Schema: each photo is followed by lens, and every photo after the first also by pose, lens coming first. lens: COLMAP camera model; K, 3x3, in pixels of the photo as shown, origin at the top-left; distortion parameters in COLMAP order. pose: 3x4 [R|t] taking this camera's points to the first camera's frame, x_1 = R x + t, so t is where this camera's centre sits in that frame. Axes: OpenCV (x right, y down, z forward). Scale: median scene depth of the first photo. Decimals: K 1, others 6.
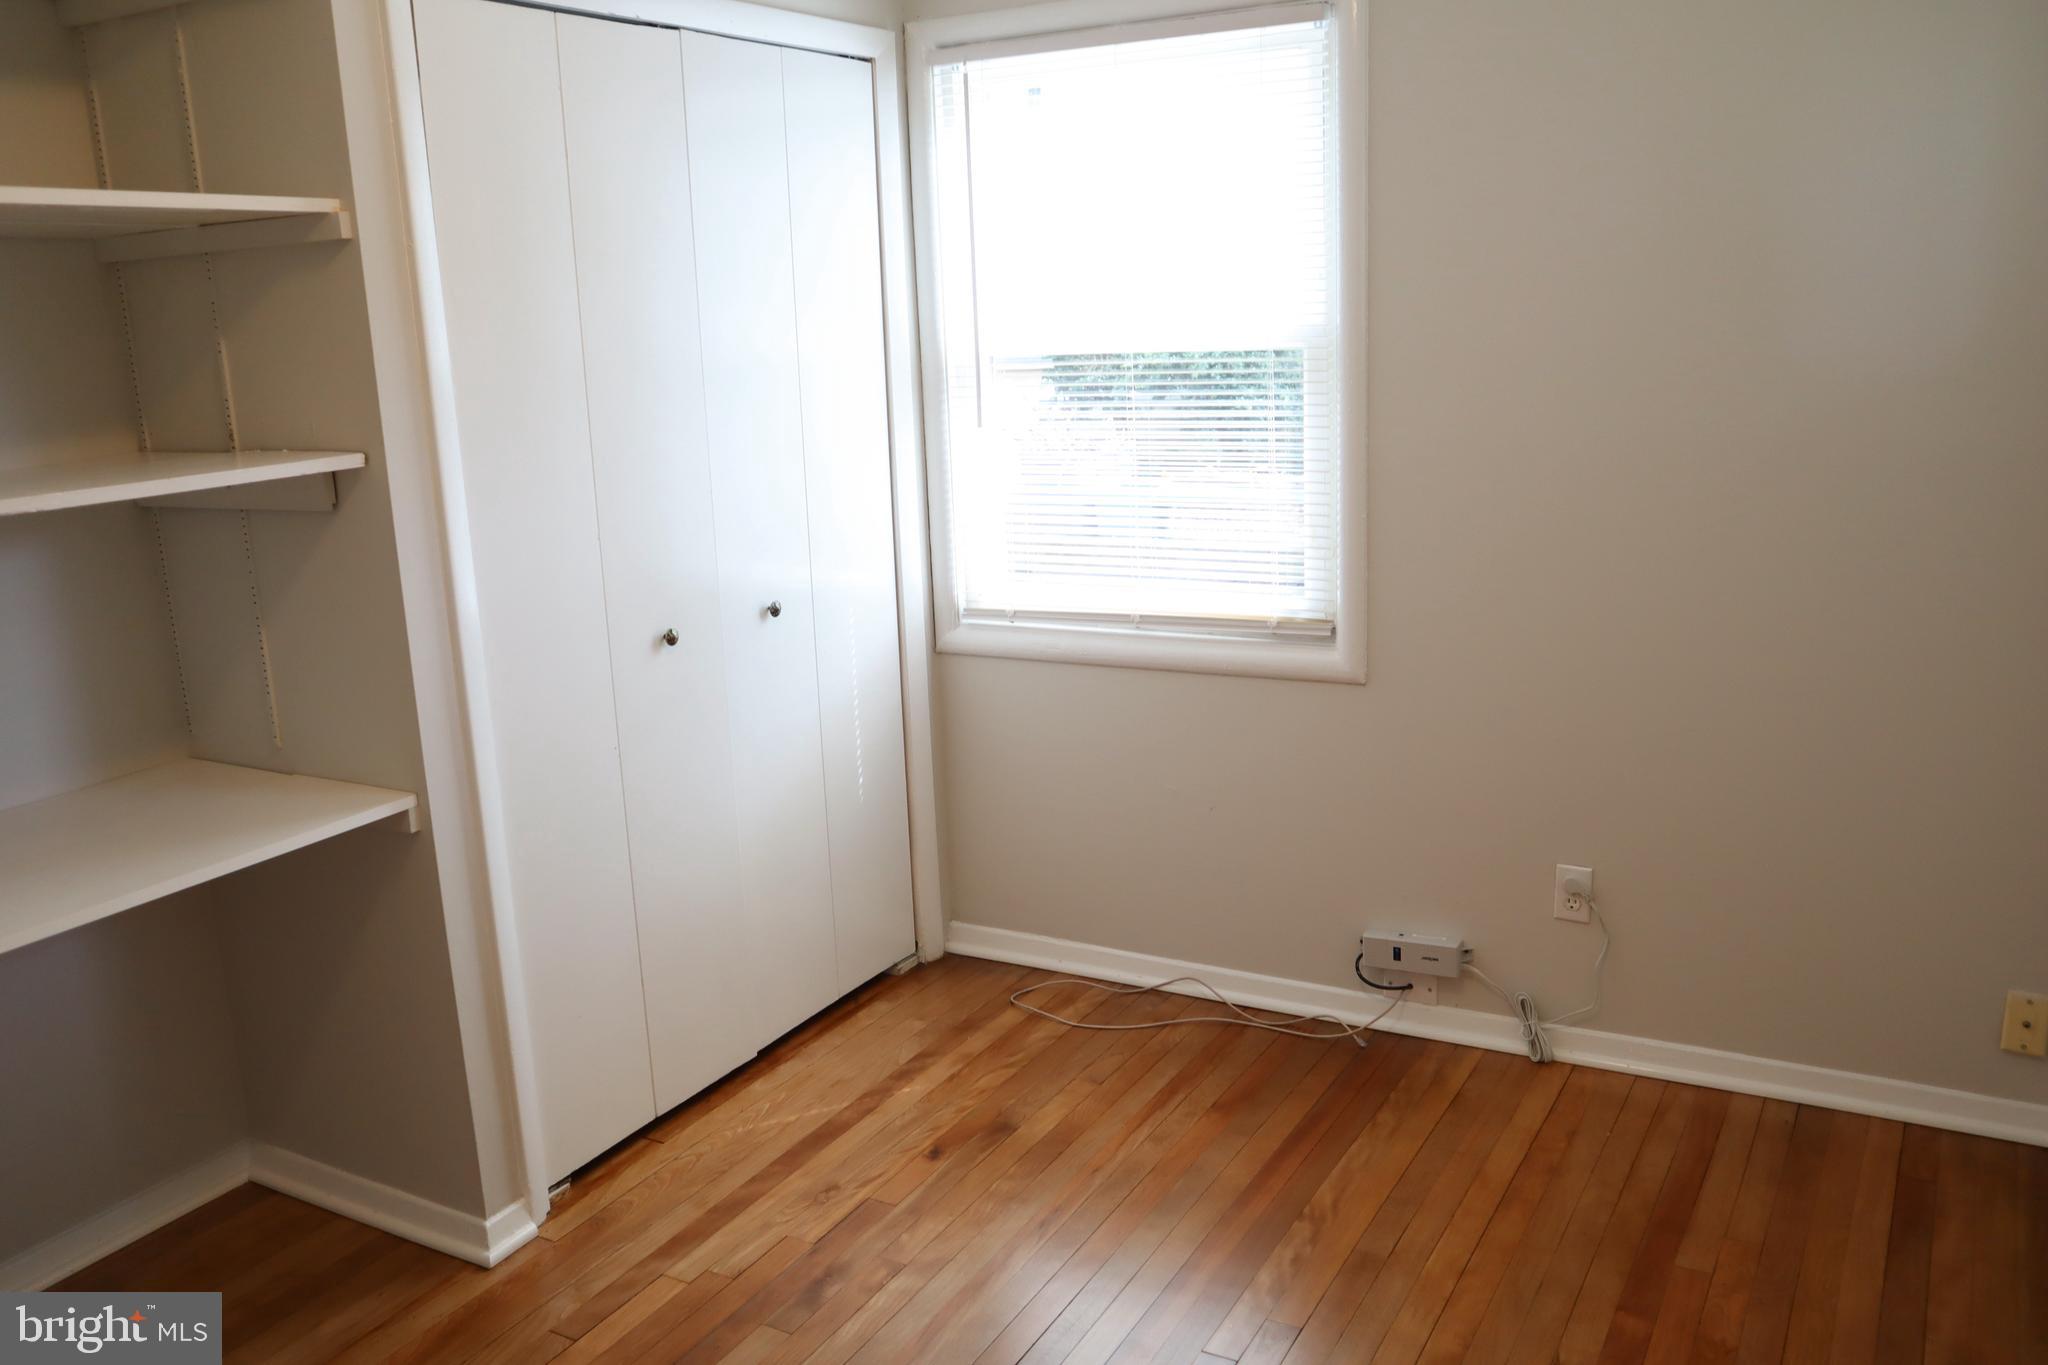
lens RADIAL K [[1695.1, 0, 1022.8], [0, 1695.1, 698.3], [0, 0, 1]] dist [-0.043286, 0.023166]
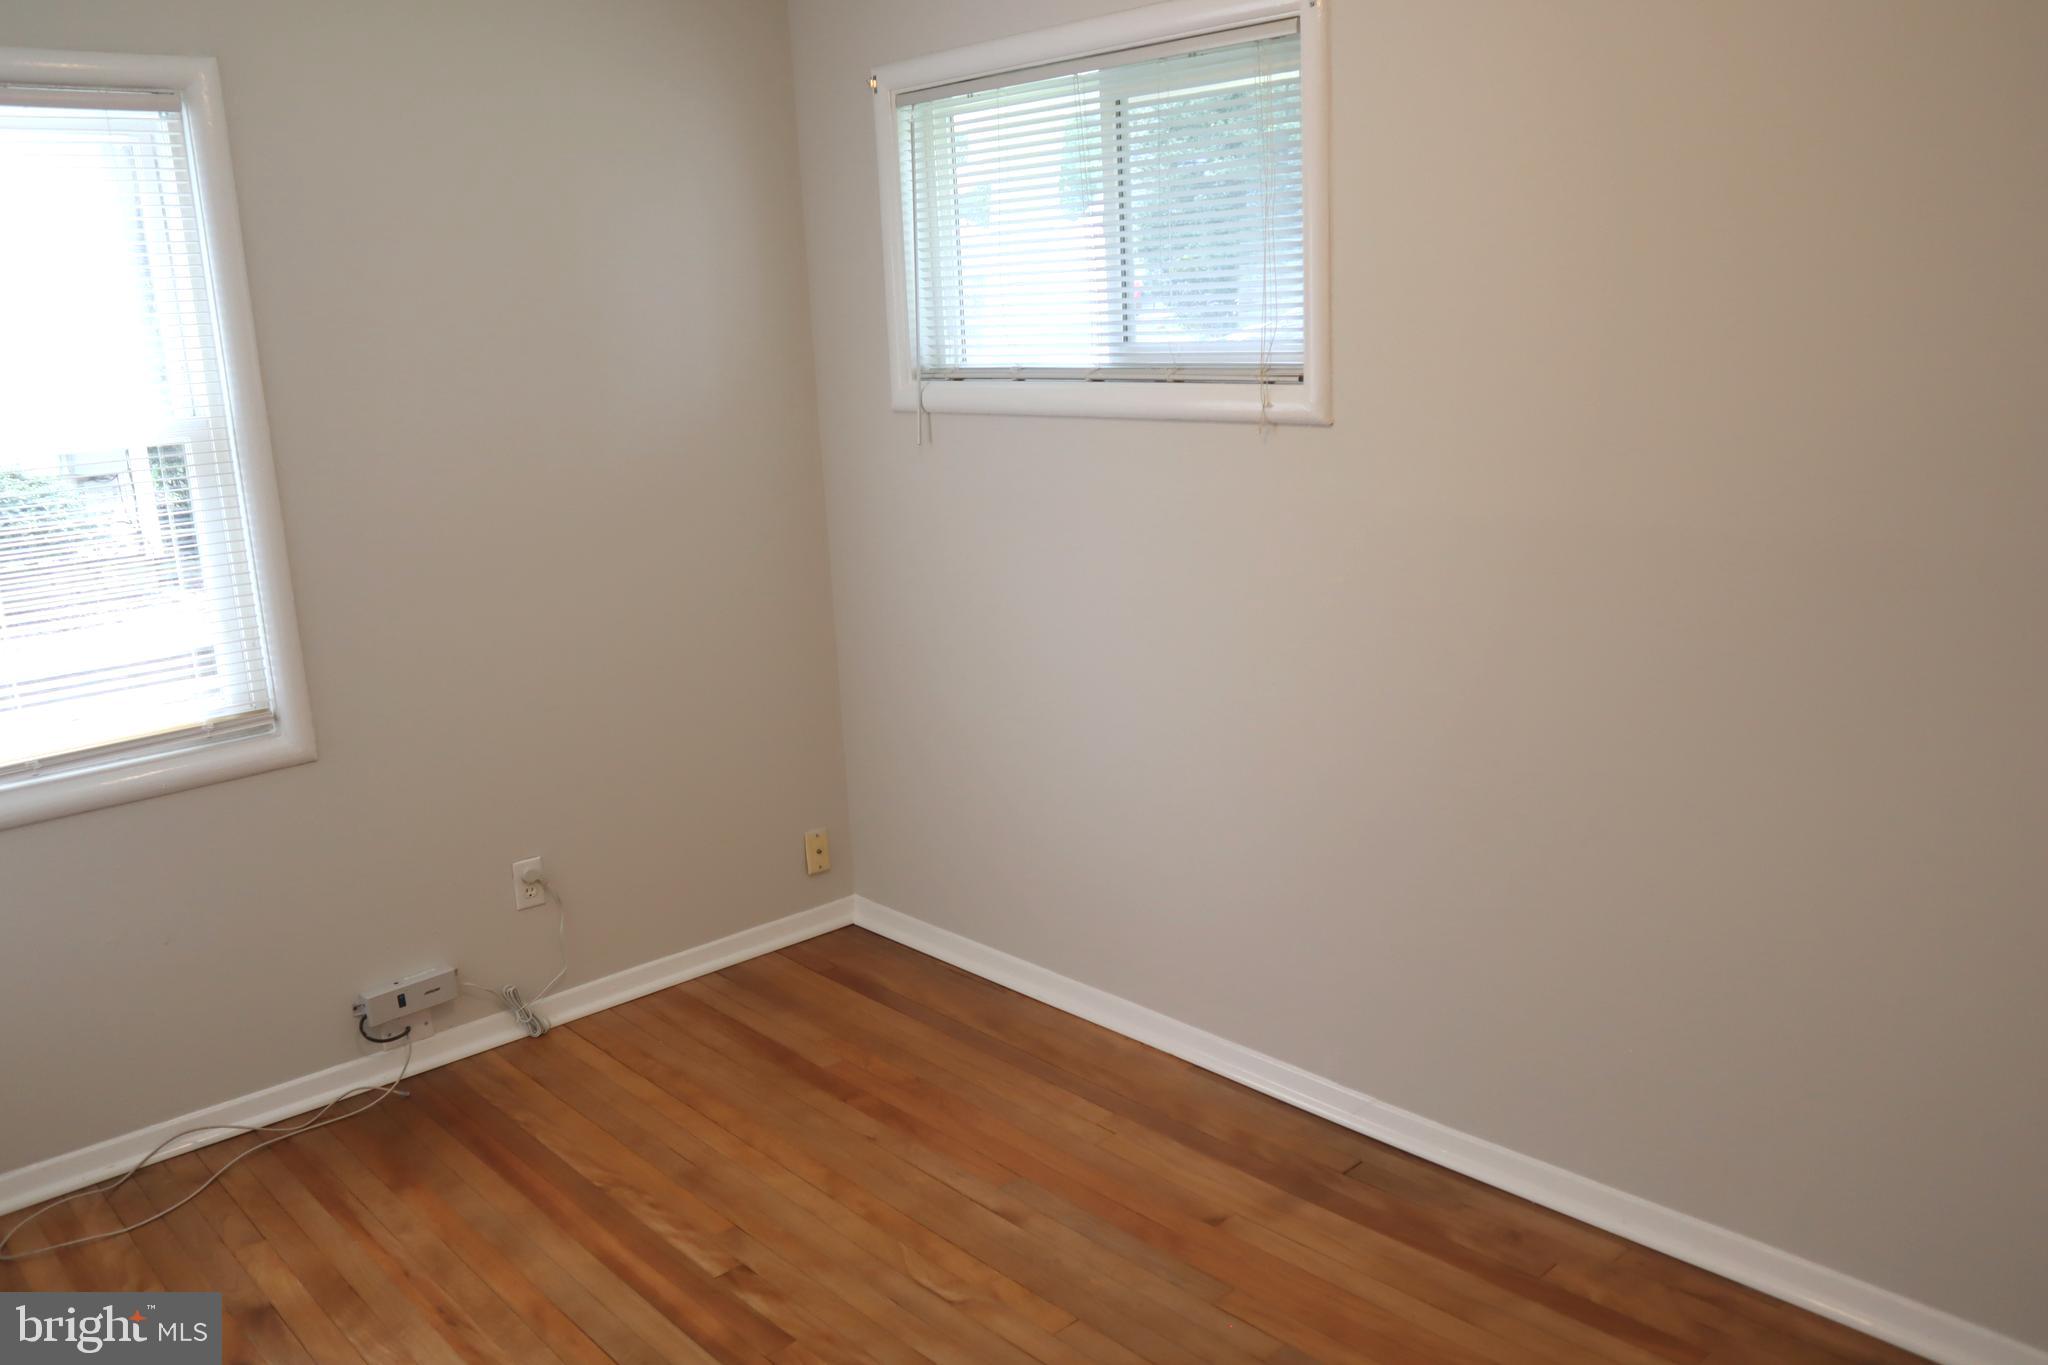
lens RADIAL K [[1695.1, 0, 1027.9], [0, 1695.1, 695.3], [0, 0, 1]] dist [-0.043286, 0.023166]
pose [[0.319085, -0.195161, 0.927414, -0.608571], [0.260533, 0.958929, 0.112154, -0.048720], [-0.911212, 0.205835, 0.356825, 0.238785]]
